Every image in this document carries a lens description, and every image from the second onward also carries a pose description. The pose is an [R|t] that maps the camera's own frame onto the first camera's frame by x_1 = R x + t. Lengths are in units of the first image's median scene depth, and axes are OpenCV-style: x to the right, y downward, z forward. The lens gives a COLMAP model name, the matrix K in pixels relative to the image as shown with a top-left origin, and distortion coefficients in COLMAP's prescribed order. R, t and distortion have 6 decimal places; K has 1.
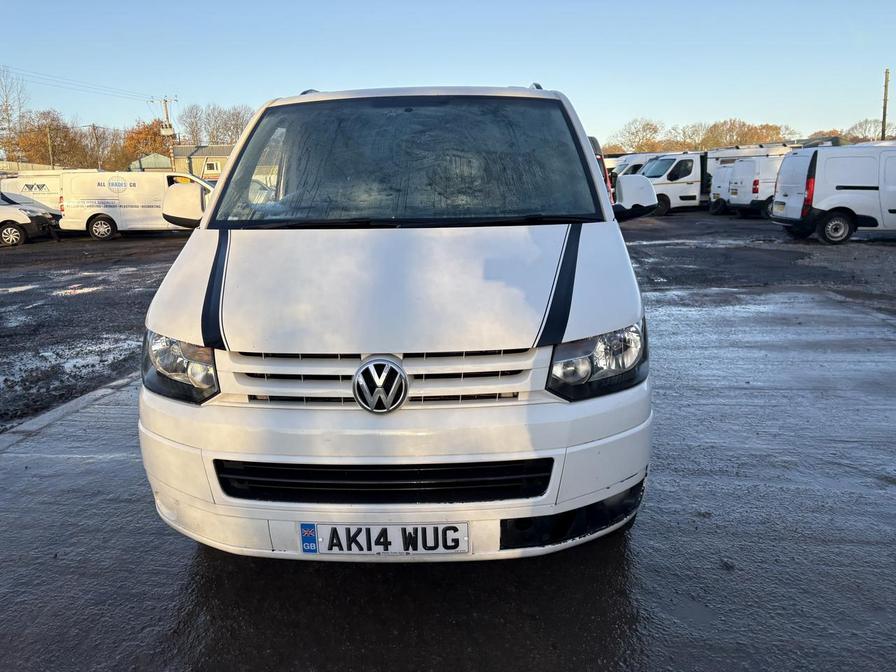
lens RADIAL K [[647.1, 0, 453.6], [0, 647.1, 336.8], [0, 0, 1]] dist [0.004217, -0.000803]
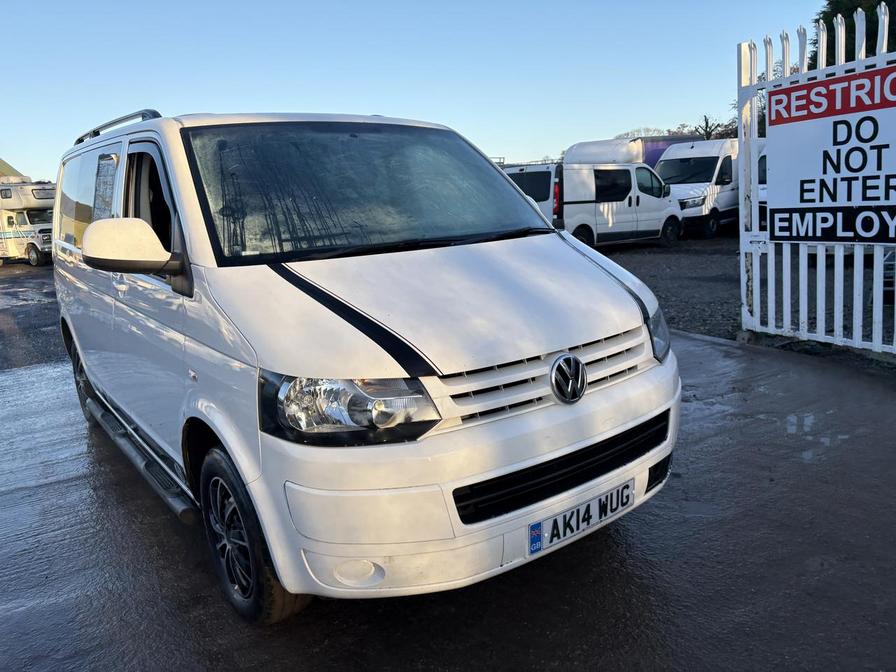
lens RADIAL K [[647.1, 0, 450.9], [0, 647.1, 337.9], [0, 0, 1]] dist [0.004217, -0.000803]
pose [[0.787922, -0.158377, 0.595060, -0.899150], [0.188792, 0.981951, 0.011370, -0.041196], [-0.586120, 0.103384, 0.803601, 0.214219]]
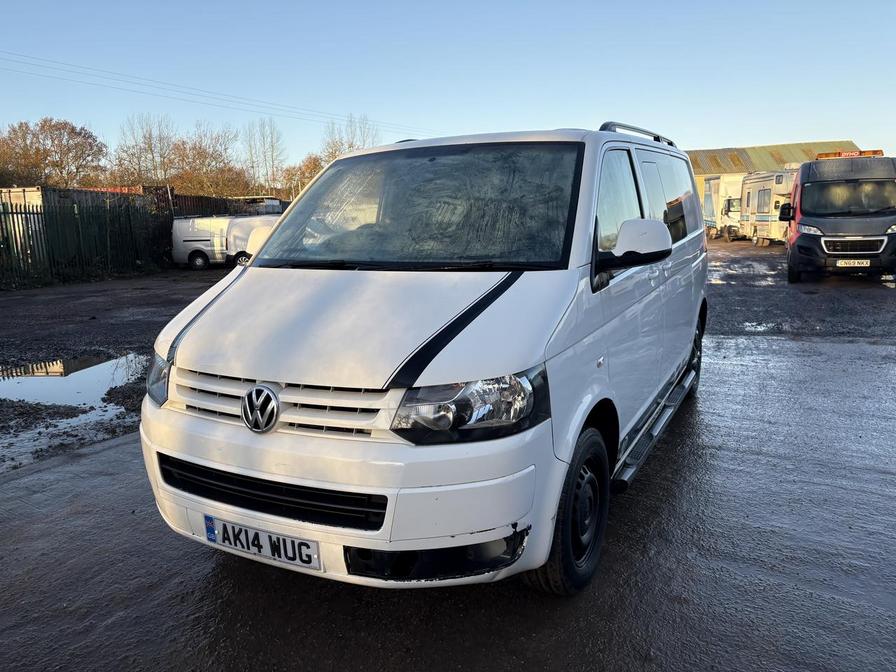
lens RADIAL K [[647.1, 0, 465.2], [0, 647.1, 350.9], [0, 0, 1]] dist [0.004217, -0.000803]
pose [[0.911924, 0.079723, -0.402540, 0.660710], [-0.089093, 0.996013, -0.004572, -0.052565], [0.400570, 0.040033, 0.915391, 0.082146]]
